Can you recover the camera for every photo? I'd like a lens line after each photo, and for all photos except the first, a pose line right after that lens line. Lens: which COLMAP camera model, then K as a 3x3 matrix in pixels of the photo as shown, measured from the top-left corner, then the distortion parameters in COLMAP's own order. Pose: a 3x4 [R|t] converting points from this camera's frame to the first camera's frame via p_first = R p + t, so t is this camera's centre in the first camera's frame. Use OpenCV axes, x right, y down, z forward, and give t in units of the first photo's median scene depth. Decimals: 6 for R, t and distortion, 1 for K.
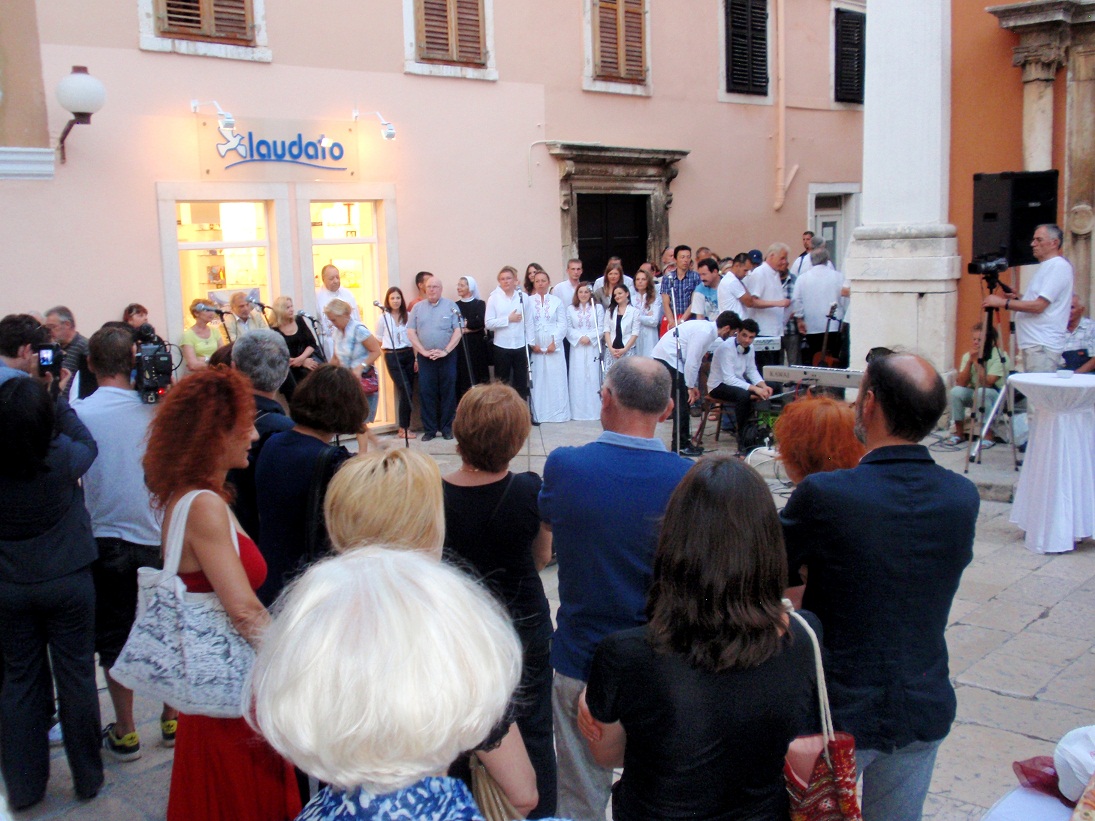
lens RADIAL K [[1165.7, 0, 538.9], [0, 1165.7, 412.7], [0, 0, 1]] dist [-0.018679, 0.000000]
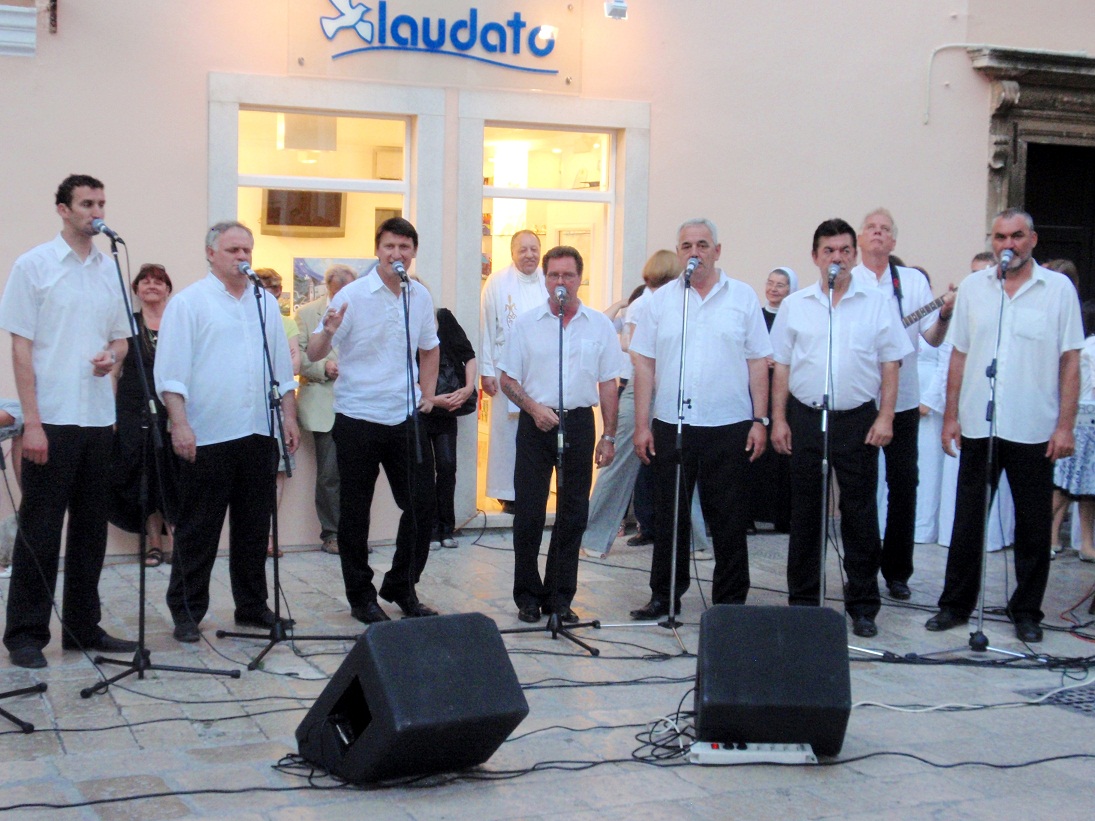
lens RADIAL K [[1678.0, 0, 540.4], [0, 1678.0, 432.8], [0, 0, 1]] dist [0.042040, 0.000000]
pose [[0.914249, 0.091866, -0.394601, 0.171477], [-0.114408, 0.992854, -0.033928, 0.003130], [0.388665, 0.076164, 0.918226, 0.209873]]
